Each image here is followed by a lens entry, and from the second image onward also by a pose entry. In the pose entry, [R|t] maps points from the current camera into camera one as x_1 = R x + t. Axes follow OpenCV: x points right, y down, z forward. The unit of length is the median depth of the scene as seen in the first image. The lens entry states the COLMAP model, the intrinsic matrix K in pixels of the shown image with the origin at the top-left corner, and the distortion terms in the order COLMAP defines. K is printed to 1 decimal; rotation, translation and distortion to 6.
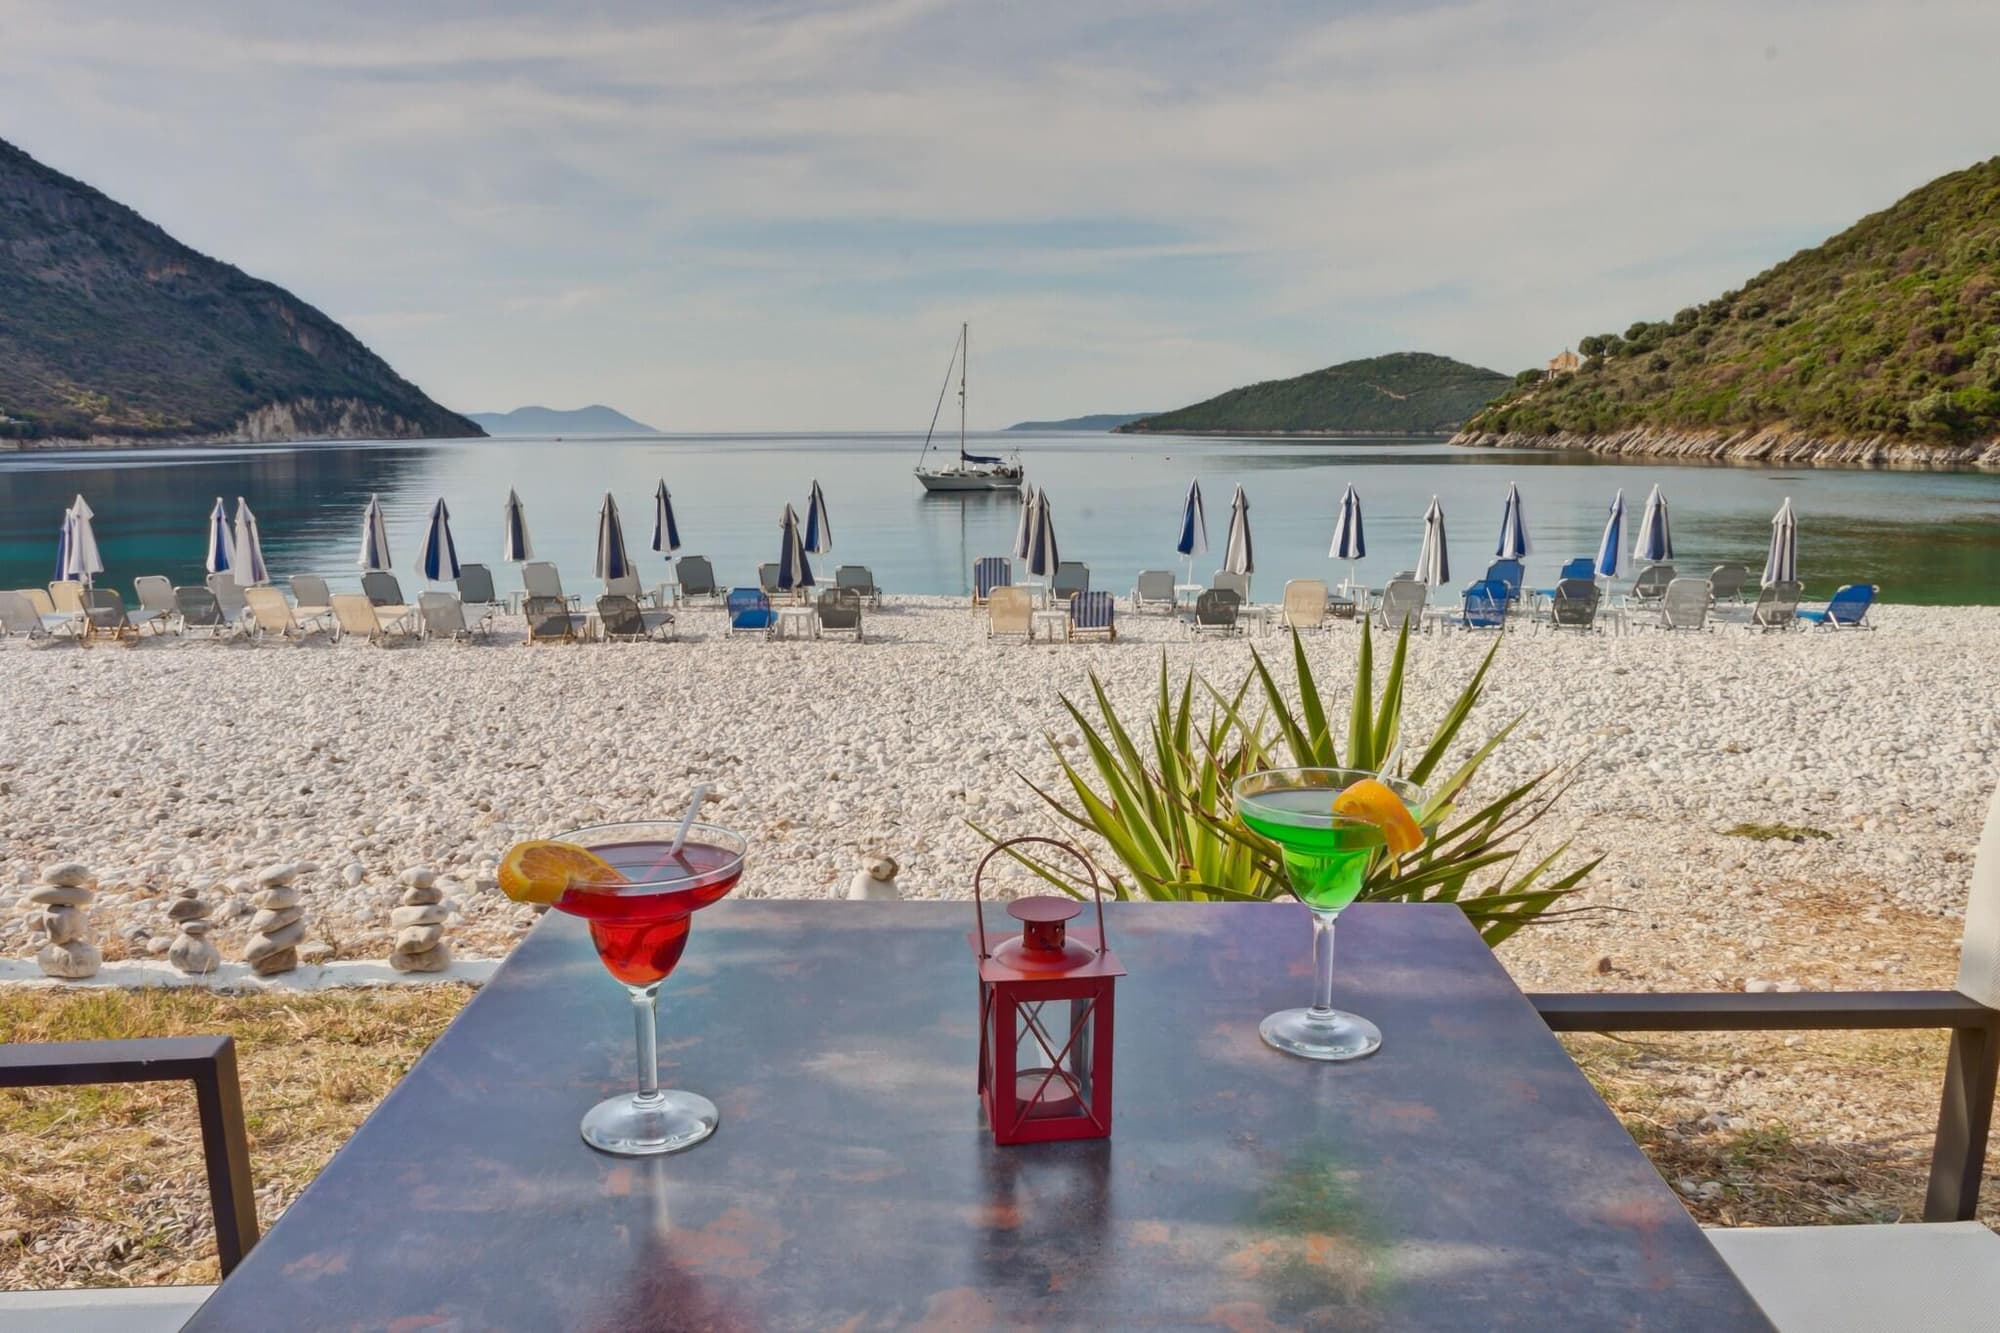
lens RADIAL K [[1547.4, 0, 999.7], [0, 1547.4, 713.2], [0, 0, 1]] dist [-0.063818, 0.005747]
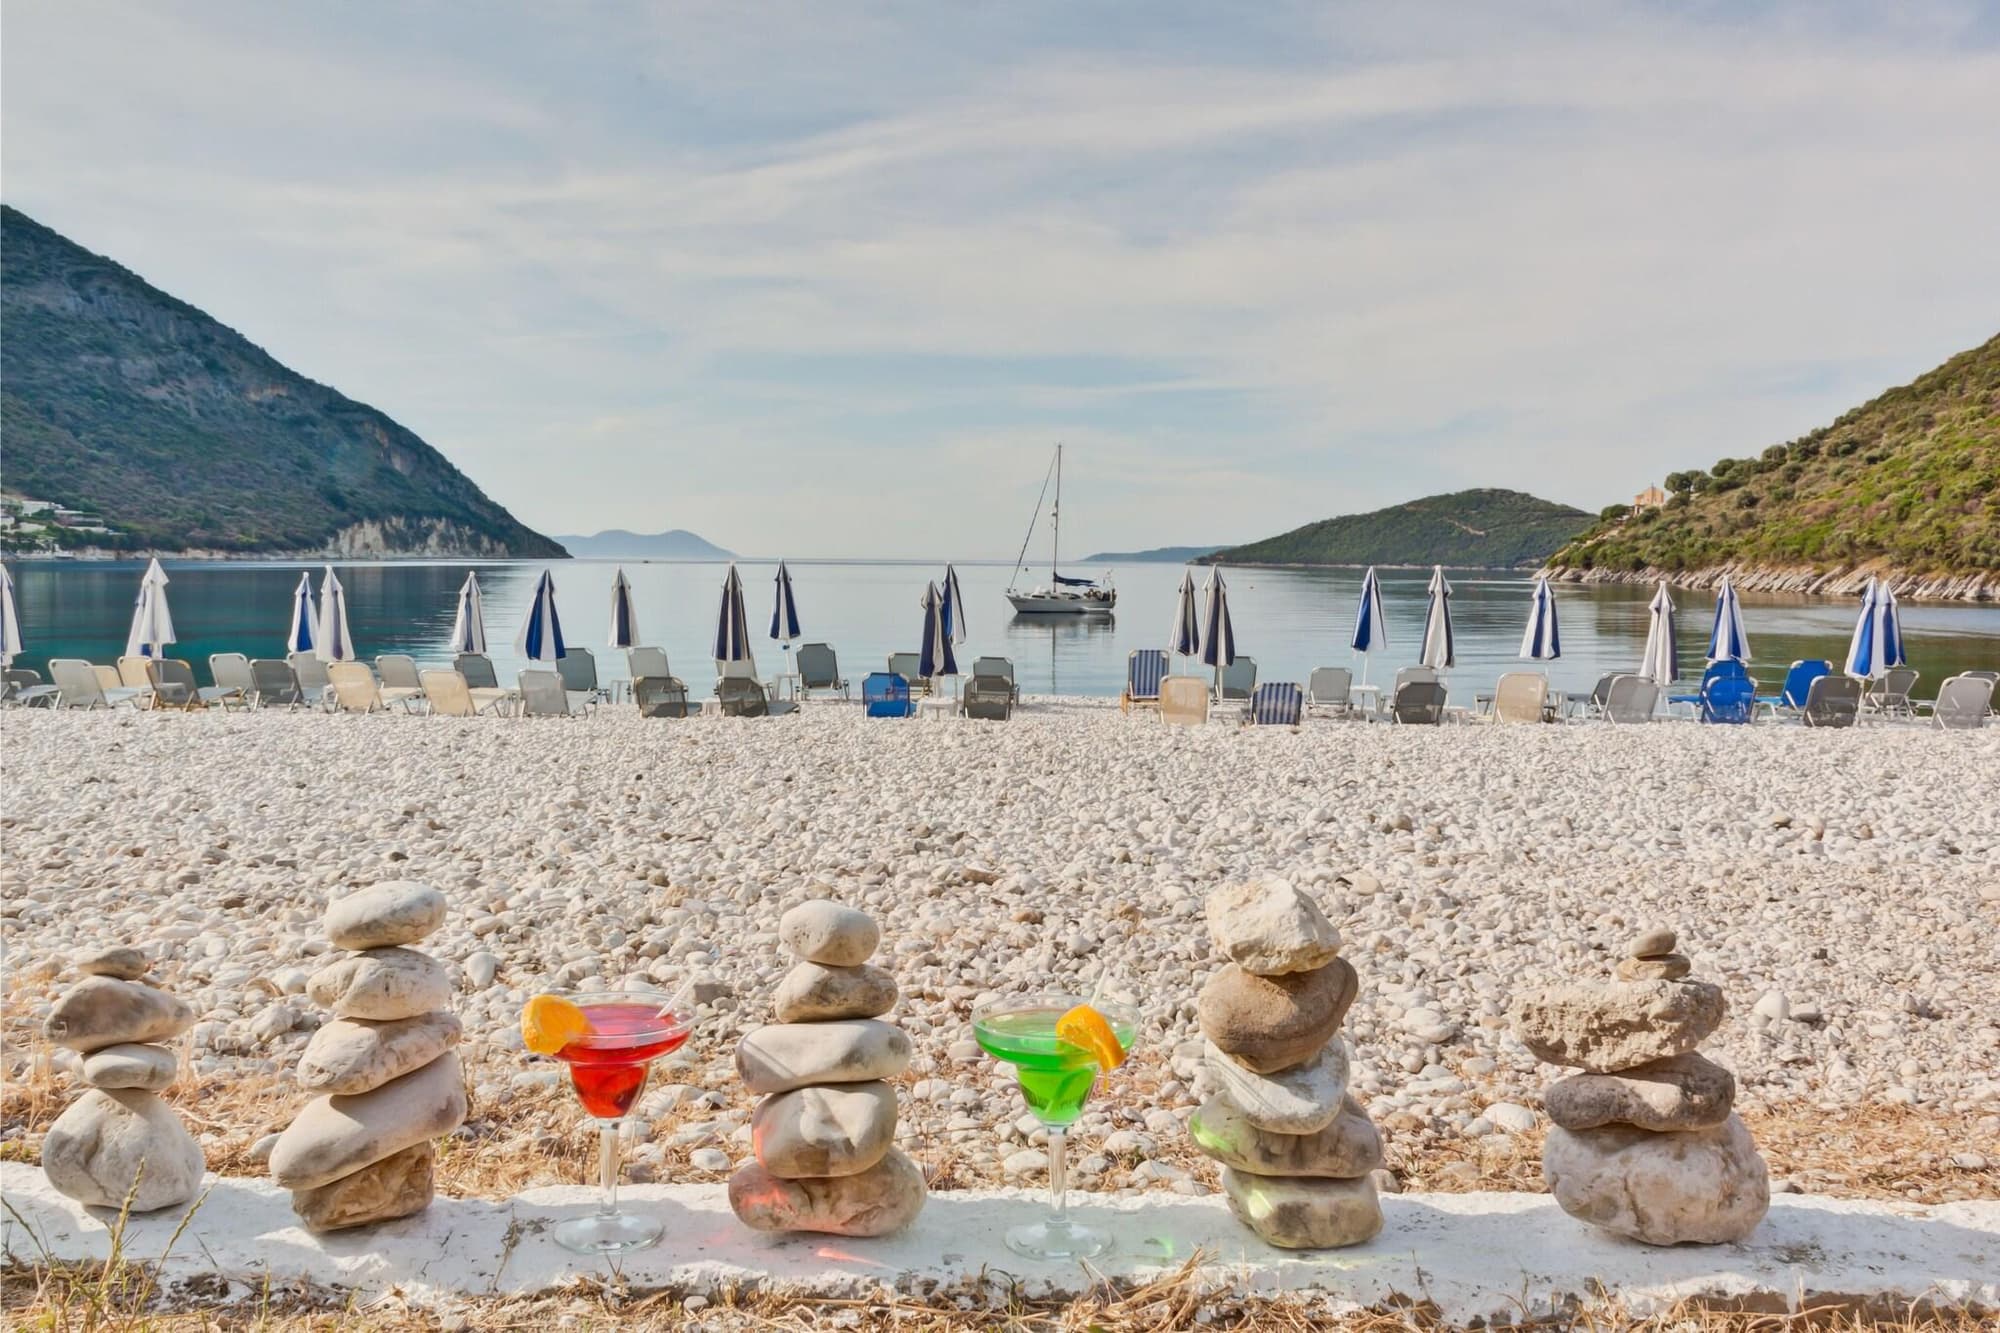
lens RADIAL K [[1547.4, 0, 999.7], [0, 1547.4, 713.2], [0, 0, 1]] dist [-0.063818, 0.005747]
pose [[0.998872, 0.017374, -0.044183, -0.050619], [-0.021054, 0.996223, -0.084237, 0.013500], [0.042553, 0.085072, 0.995466, 0.104007]]
